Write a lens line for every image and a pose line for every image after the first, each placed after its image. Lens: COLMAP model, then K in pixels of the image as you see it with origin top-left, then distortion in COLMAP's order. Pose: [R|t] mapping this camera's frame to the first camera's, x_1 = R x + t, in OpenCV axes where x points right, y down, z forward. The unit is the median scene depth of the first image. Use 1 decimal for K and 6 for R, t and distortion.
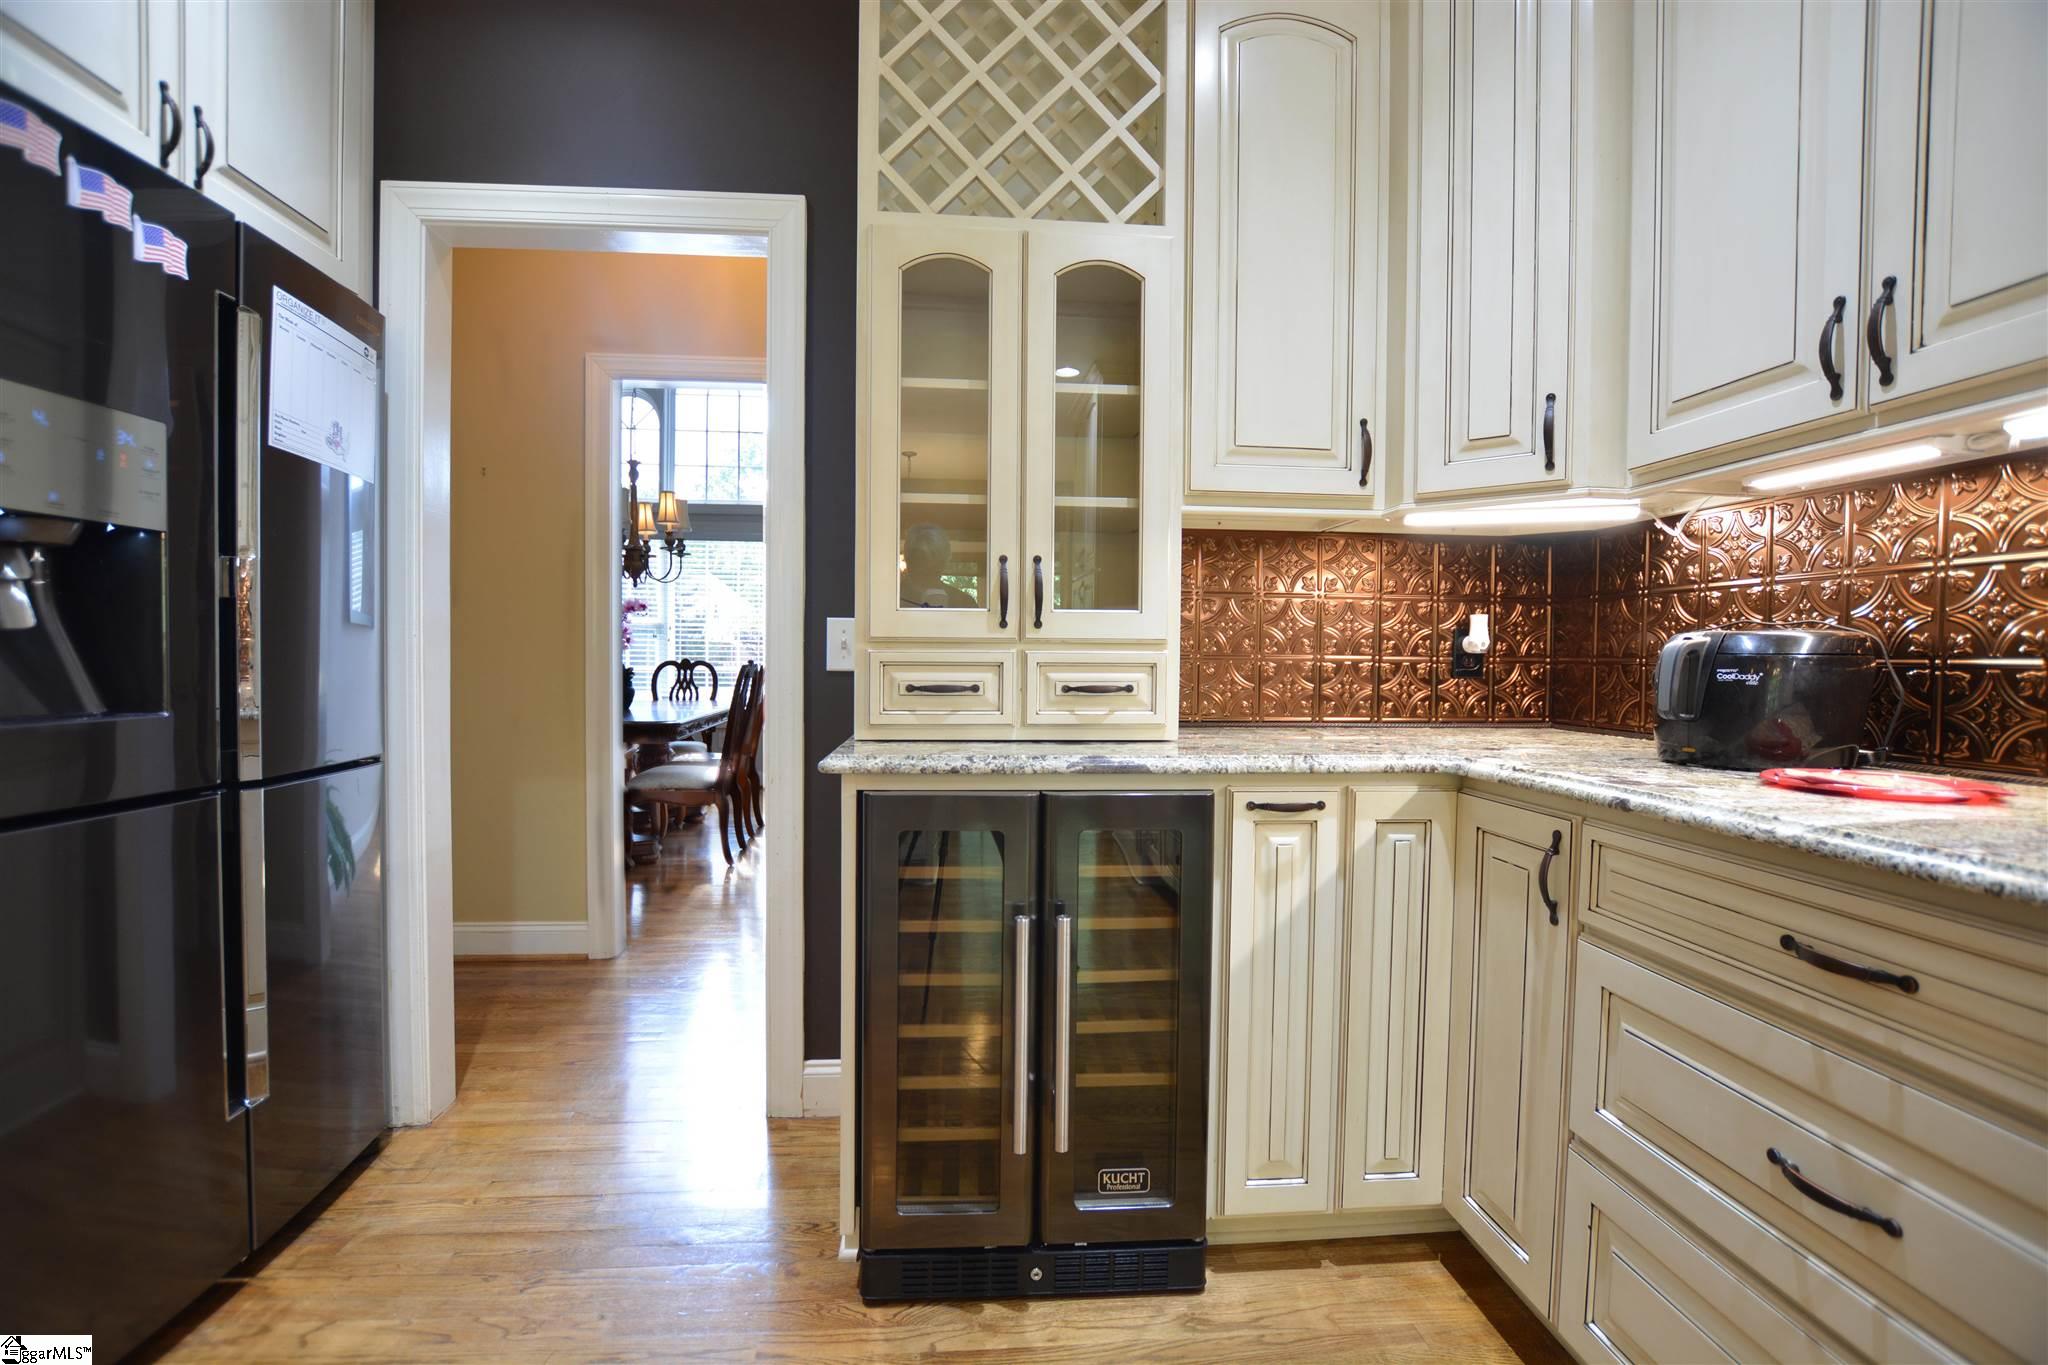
lens RADIAL K [[904.6, 0, 1022.1], [0, 904.6, 683.6], [0, 0, 1]] dist [-0.029442, 0.002728]
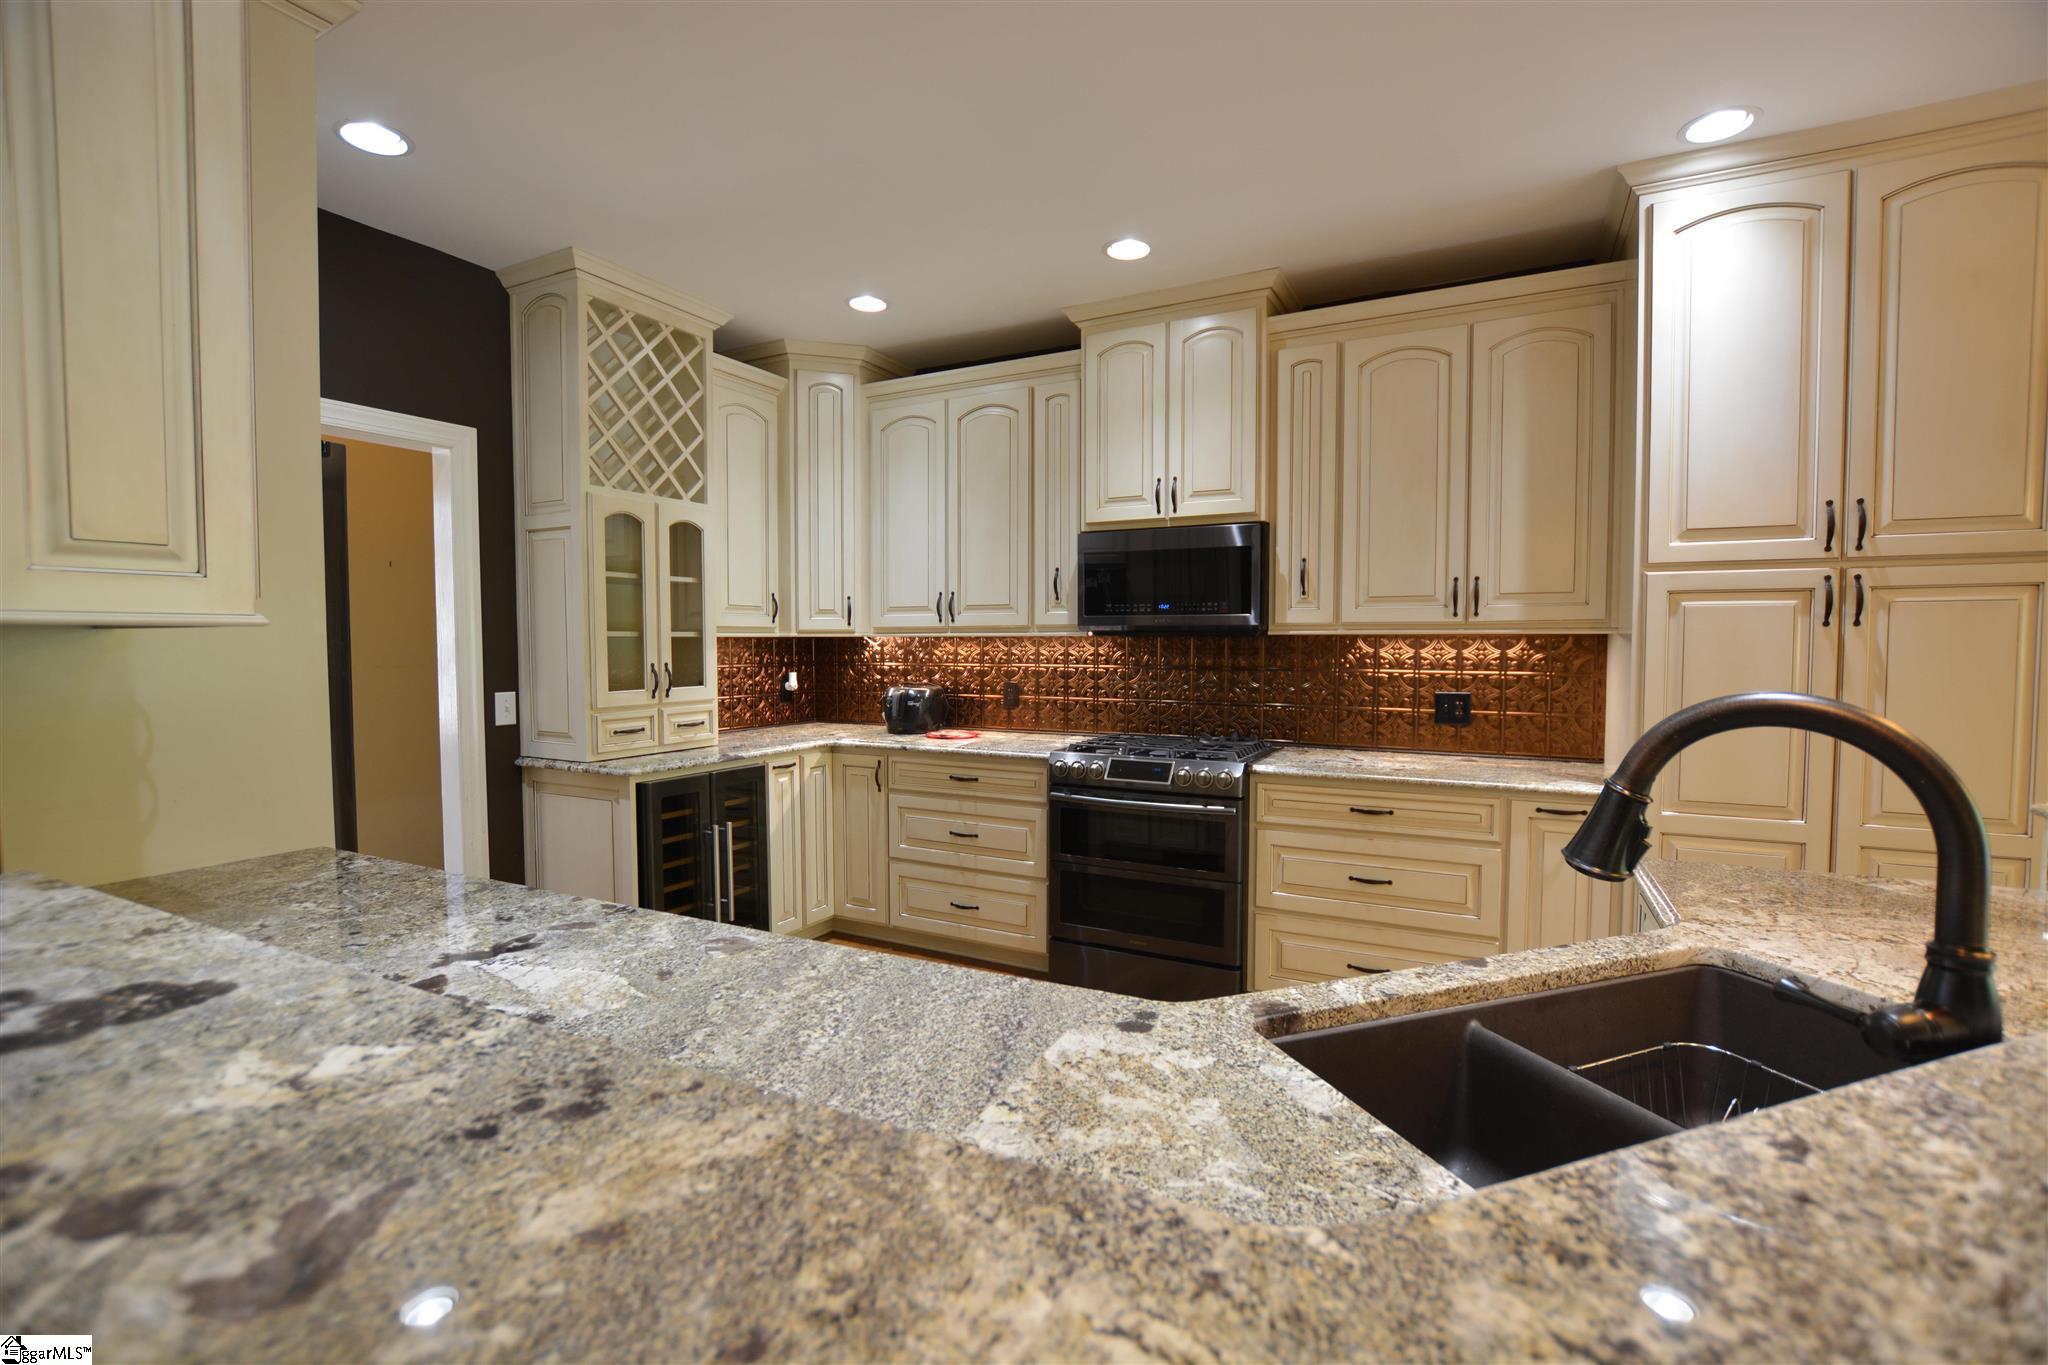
lens RADIAL K [[904.6, 0, 1021.7], [0, 904.6, 680.9], [0, 0, 1]] dist [-0.029442, 0.002728]
pose [[0.541102, -0.046574, 0.839666, -1.424054], [0.031596, 0.998886, 0.035045, -0.163294], [-0.840363, 0.007567, 0.541971, -0.888074]]
